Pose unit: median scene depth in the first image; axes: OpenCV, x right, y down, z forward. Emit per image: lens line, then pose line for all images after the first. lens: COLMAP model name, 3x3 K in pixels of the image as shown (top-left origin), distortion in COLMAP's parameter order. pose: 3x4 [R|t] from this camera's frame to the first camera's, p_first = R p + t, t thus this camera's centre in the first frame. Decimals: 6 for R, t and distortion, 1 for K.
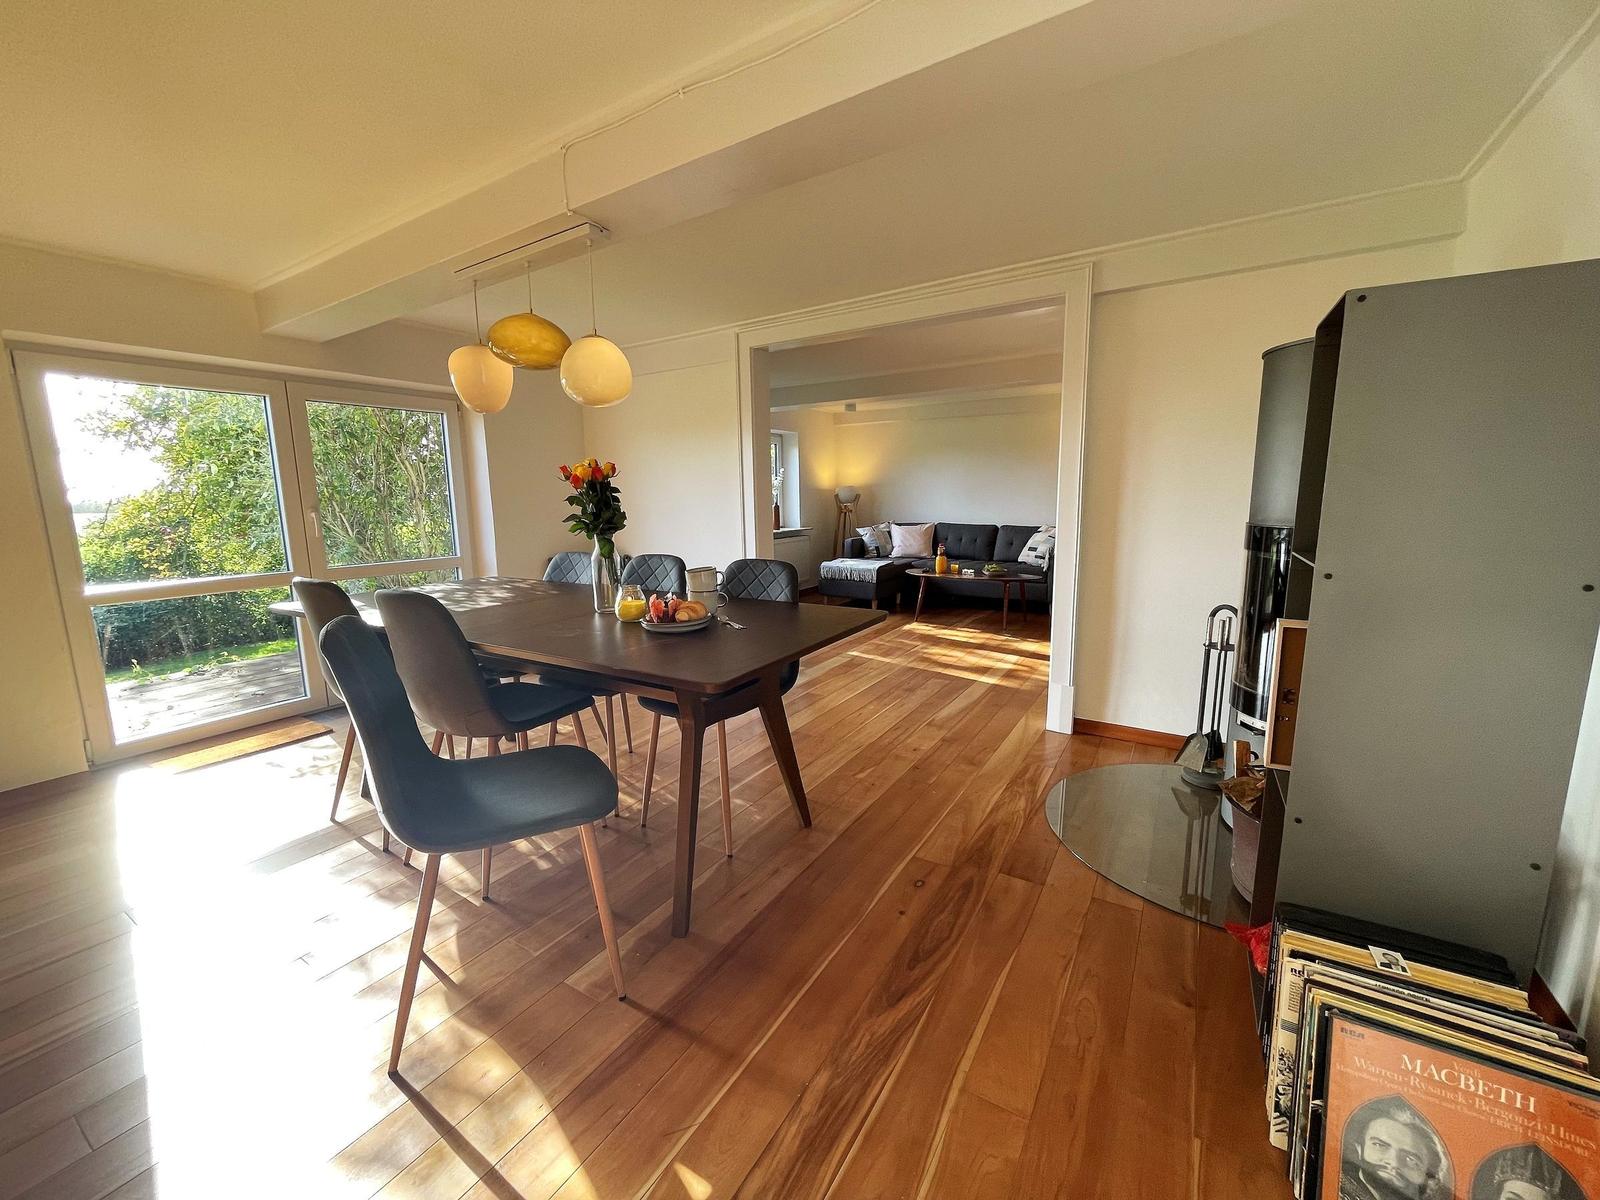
lens RADIAL K [[638.8, 0, 800.0], [0, 638.8, 600.0], [0, 0, 1]] dist [0.000142, -0.000008]
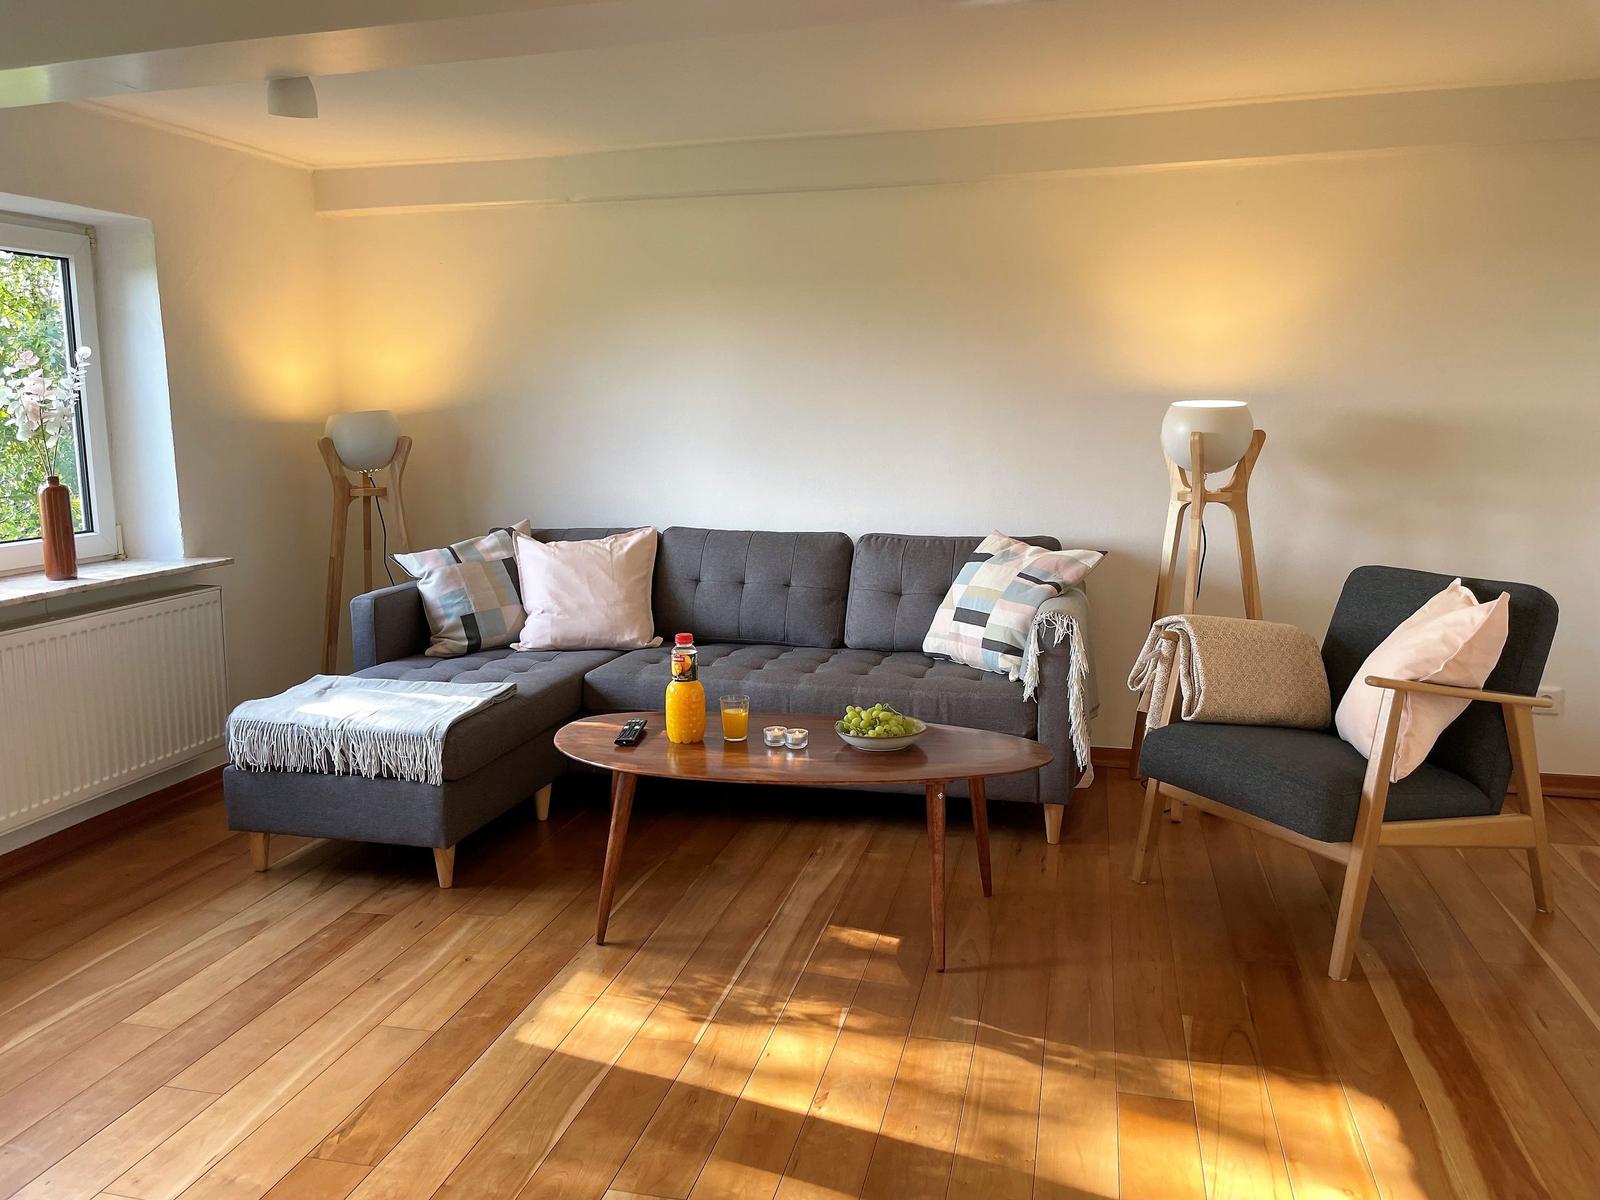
lens RADIAL K [[1212.7, 0, 799.3], [0, 1212.7, 577.5], [0, 0, 1]] dist [0.079003, -0.110754]
pose [[0.950255, -0.044345, 0.308302, 0.096062], [0.054674, 0.998193, -0.024940, -0.081694], [-0.306638, 0.040555, 0.950962, 0.429411]]
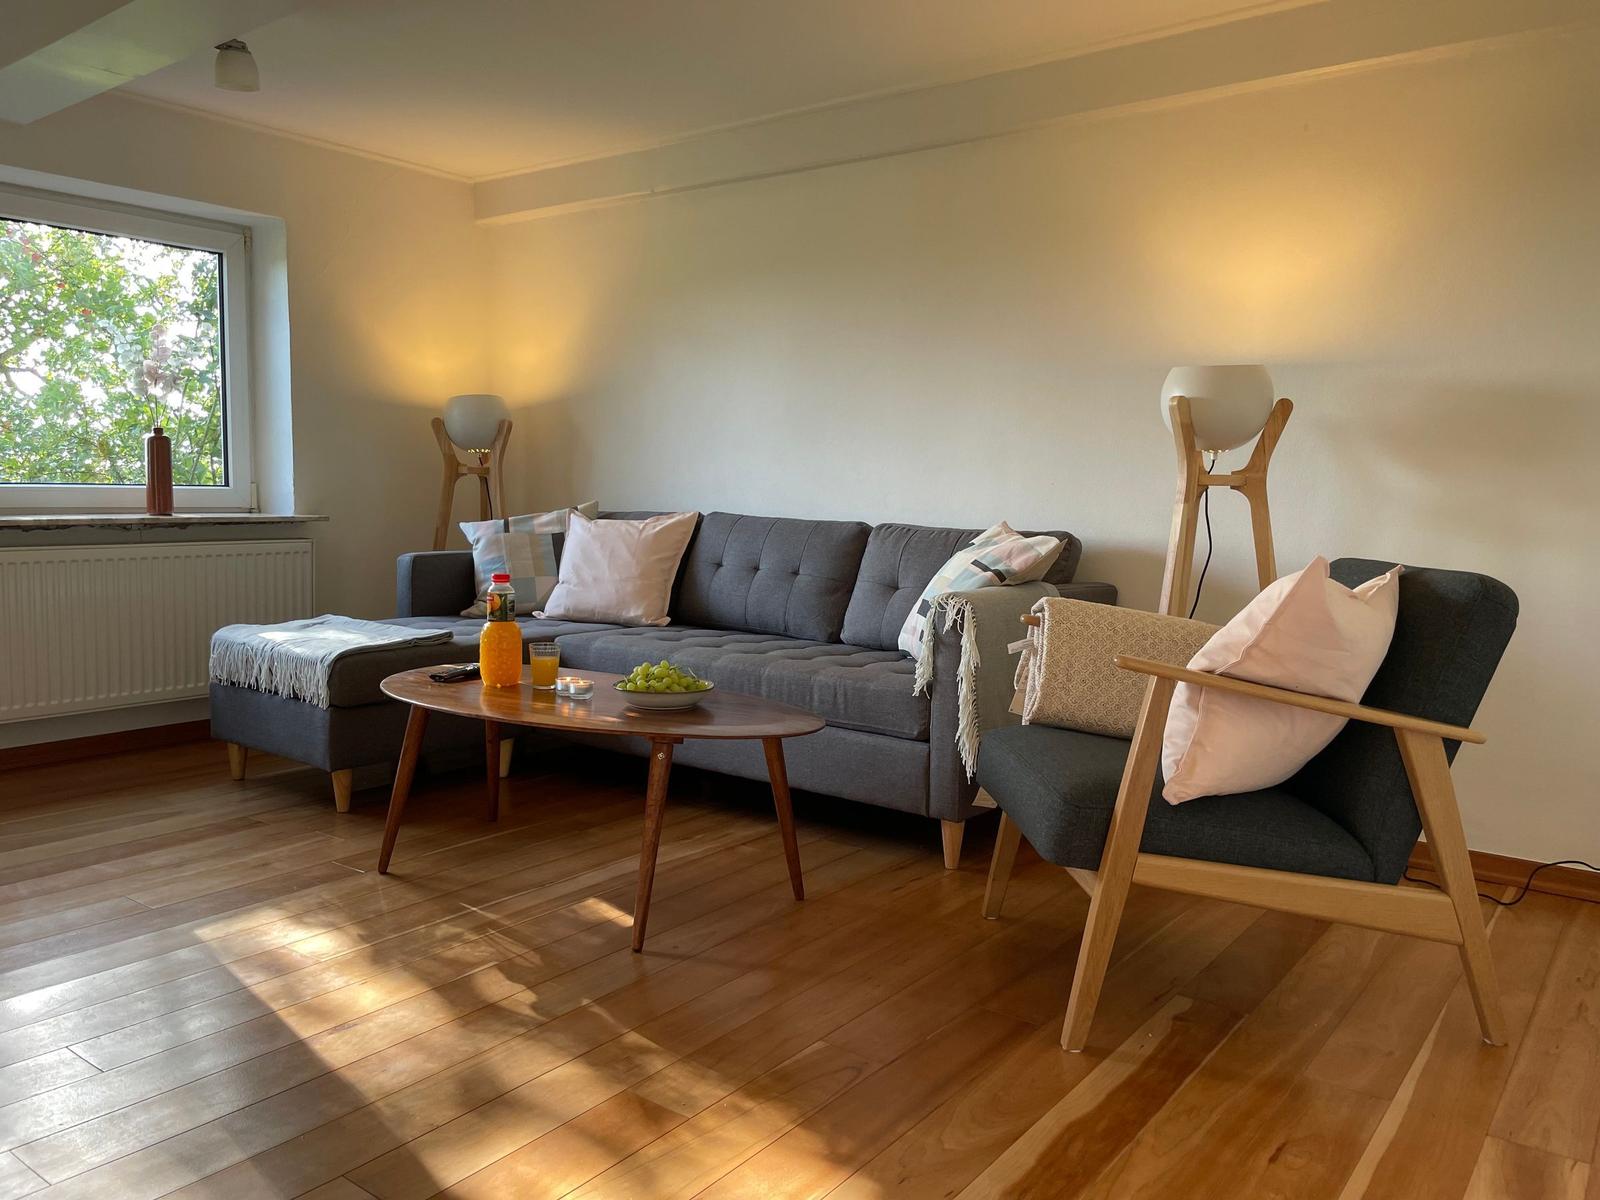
lens RADIAL K [[1208.9, 0, 800.6], [0, 1208.9, 588.1], [0, 0, 1]] dist [0.090671, -0.139254]
pose [[0.995683, 0.037673, -0.084829, 0.325947], [-0.044671, 0.995617, -0.082163, -0.039928], [0.081362, 0.085598, 0.993002, 0.442174]]
